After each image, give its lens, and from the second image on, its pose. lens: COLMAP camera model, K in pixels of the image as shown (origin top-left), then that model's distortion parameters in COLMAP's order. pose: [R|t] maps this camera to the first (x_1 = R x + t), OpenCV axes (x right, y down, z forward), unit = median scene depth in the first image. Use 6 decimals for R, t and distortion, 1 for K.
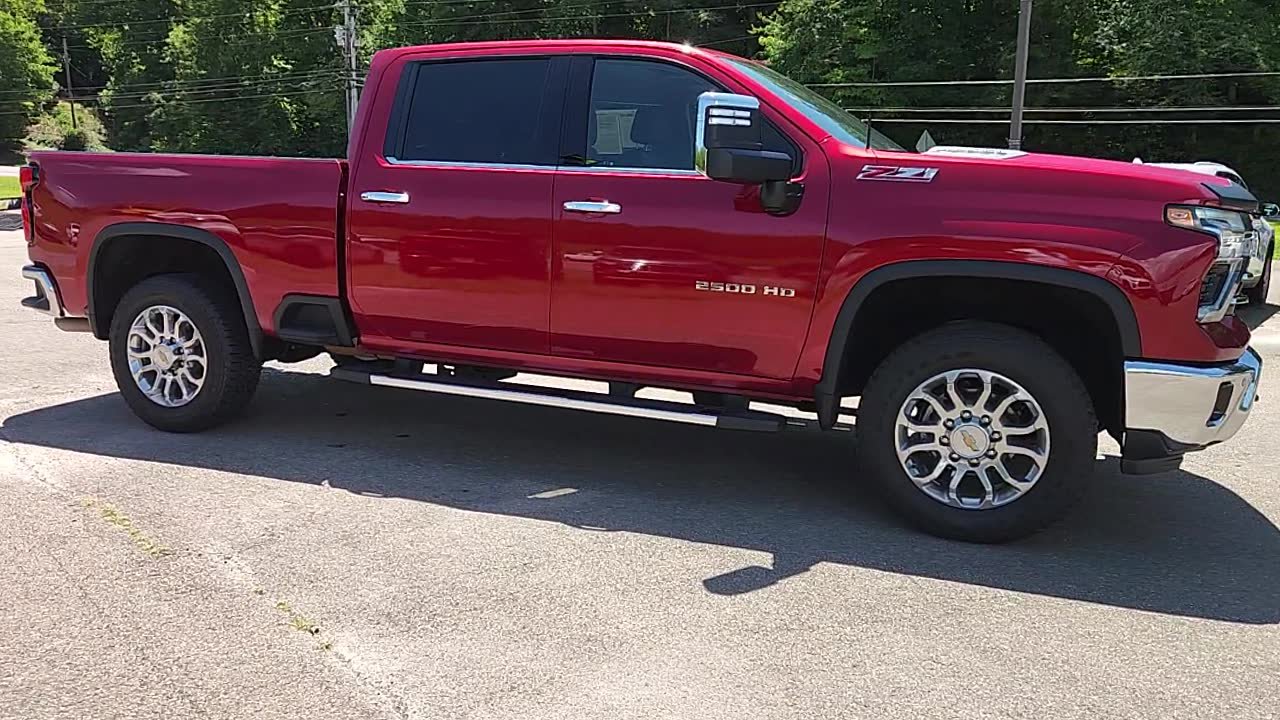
lens RADIAL K [[988.9, 0, 618.2], [0, 988.9, 364.9], [0, 0, 1]] dist [0.074479, -0.069686]
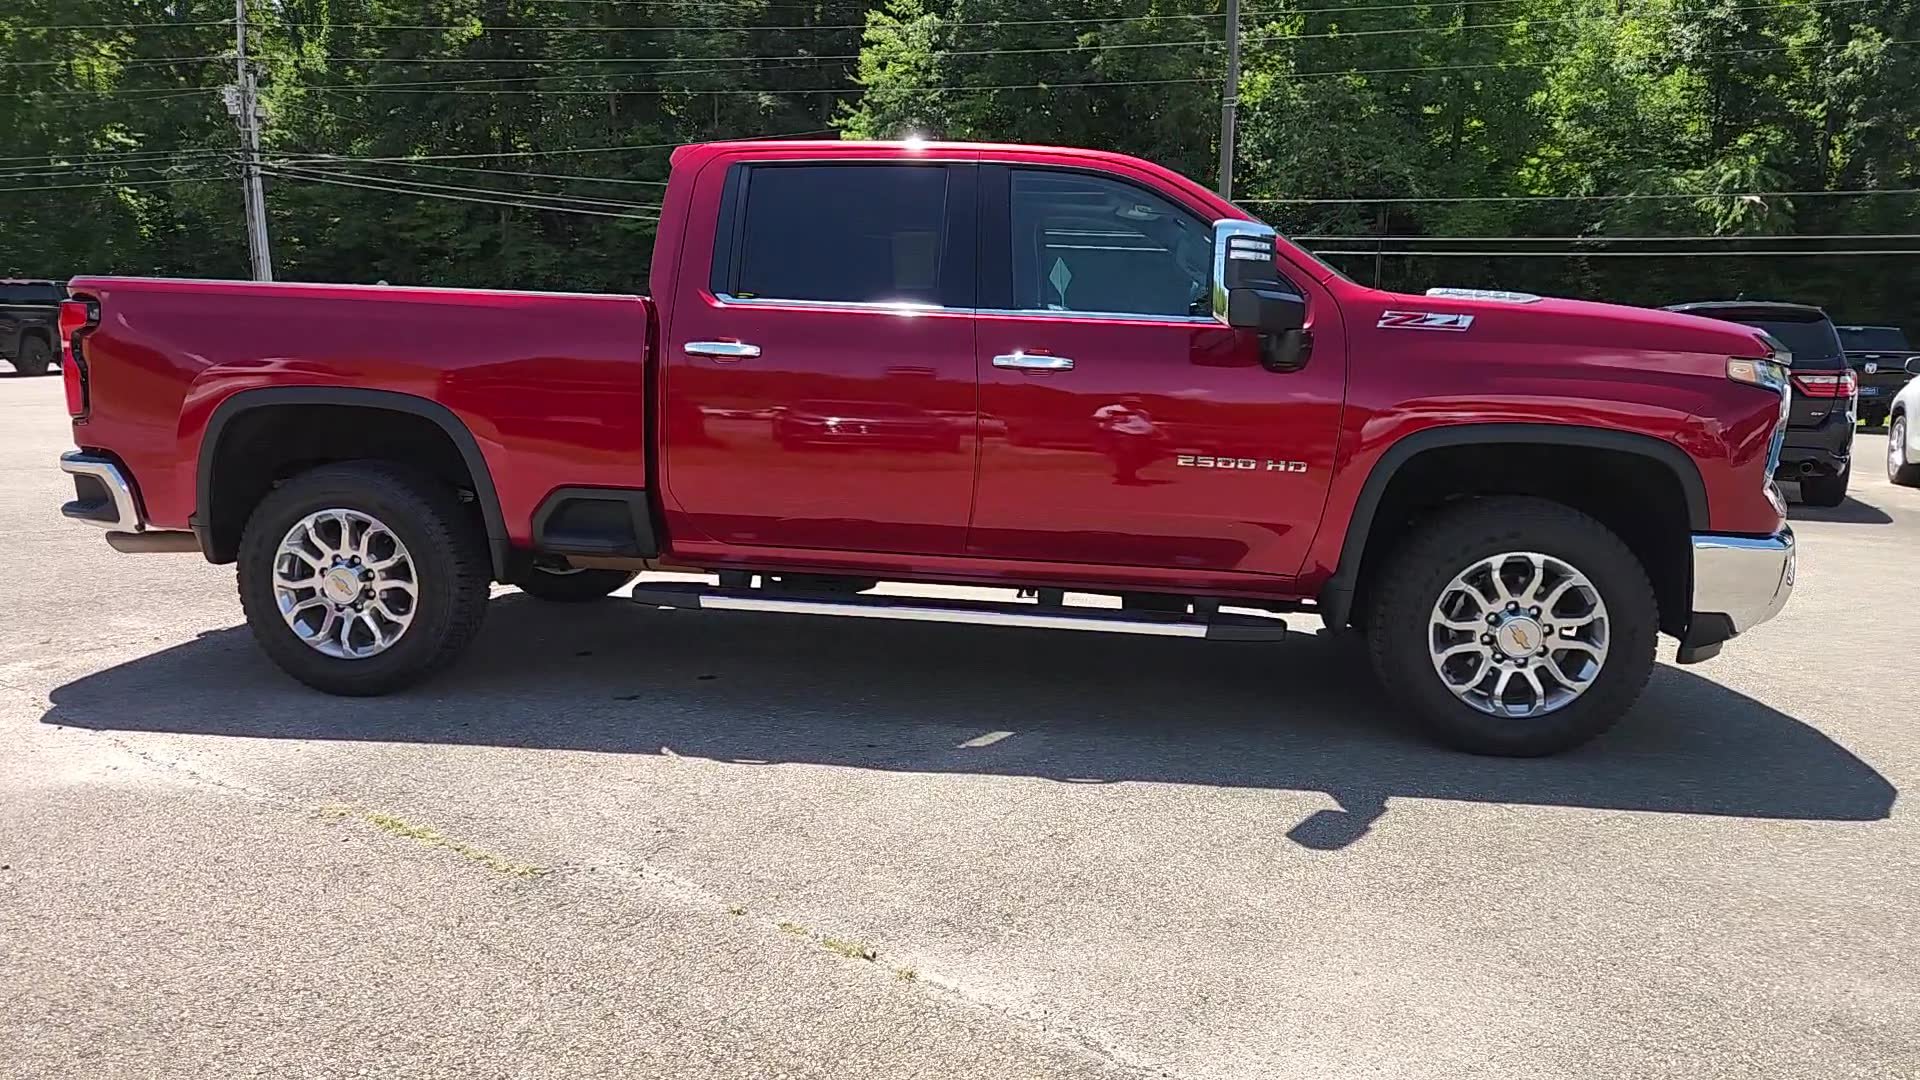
lens RADIAL K [[1286.6, 0, 937.5], [0, 1286.6, 537.8], [0, 0, 1]] dist [0.074404, -0.069612]
pose [[0.962986, -0.041588, 0.266325, -0.338922], [0.044425, 0.999002, -0.004633, -0.020178], [-0.265867, 0.016294, 0.963872, 0.054839]]
